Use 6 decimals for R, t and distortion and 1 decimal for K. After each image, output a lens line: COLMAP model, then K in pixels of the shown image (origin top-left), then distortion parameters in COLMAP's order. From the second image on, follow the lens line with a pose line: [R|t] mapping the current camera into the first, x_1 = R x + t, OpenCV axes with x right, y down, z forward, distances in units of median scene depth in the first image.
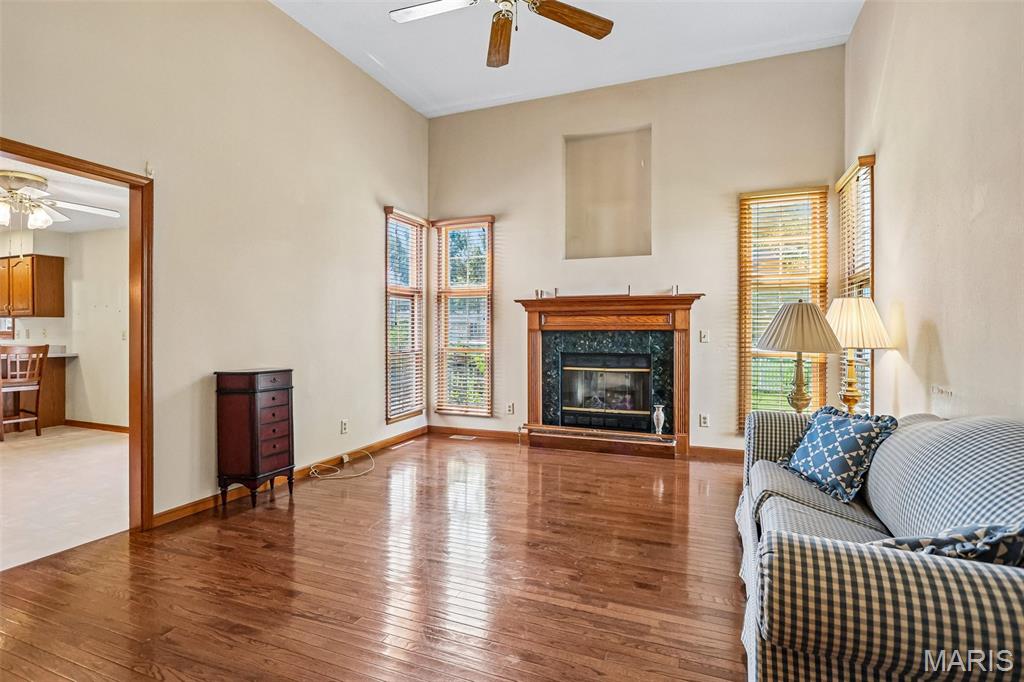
lens RADIAL K [[507.4, 0, 511.8], [0, 507.4, 333.7], [0, 0, 1]] dist [-0.011964, 0.001928]
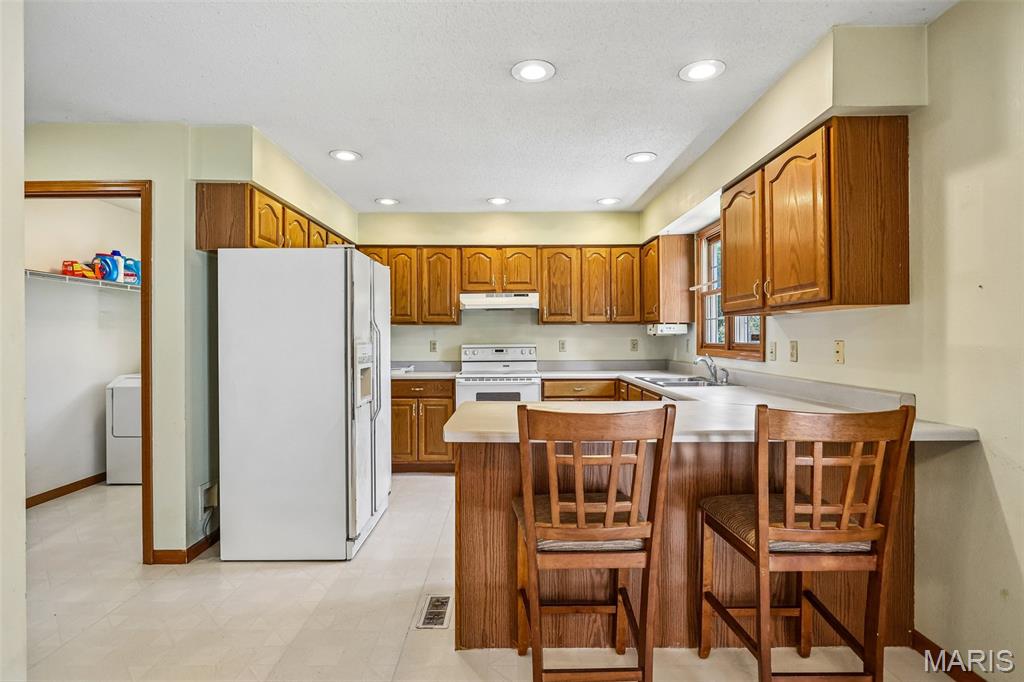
lens RADIAL K [[507.4, 0, 508.2], [0, 507.4, 339.2], [0, 0, 1]] dist [-0.011964, 0.001928]
pose [[0.371678, 0.000612, -0.928361, -1.189350], [0.000116, 1.000000, 0.000706, -0.018515], [0.928362, -0.000370, 0.371678, 1.118591]]
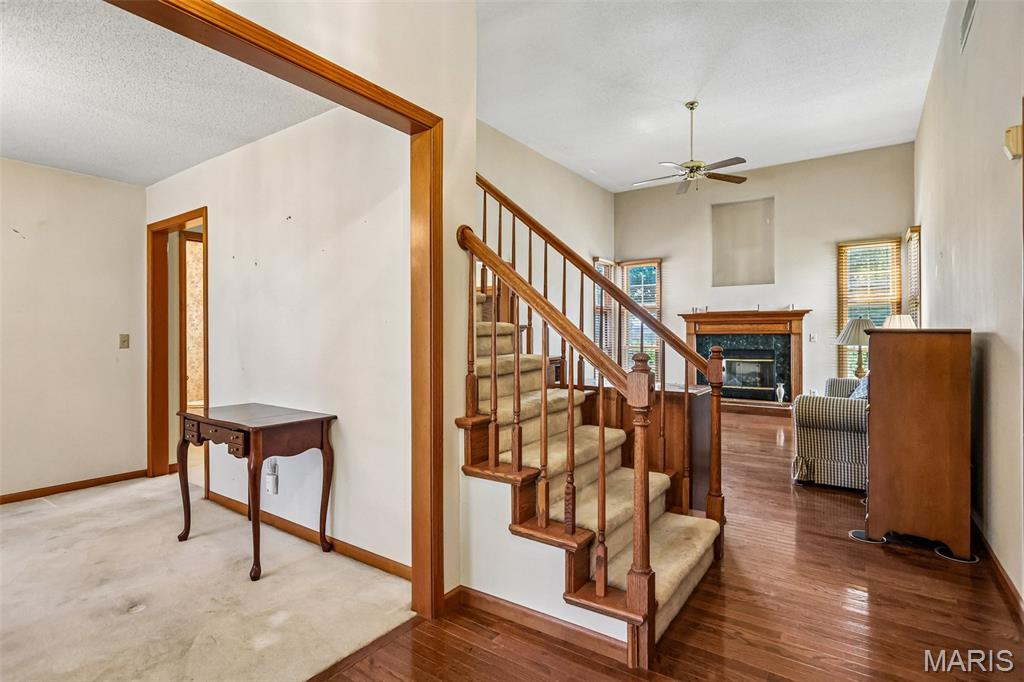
lens RADIAL K [[507.4, 0, 511.4], [0, 507.4, 331.8], [0, 0, 1]] dist [-0.011964, 0.001928]
pose [[0.973042, -0.003877, -0.230595, -0.128542], [0.001538, 0.999946, -0.010323, 0.001291], [0.230622, 0.009690, 0.972995, -0.593797]]
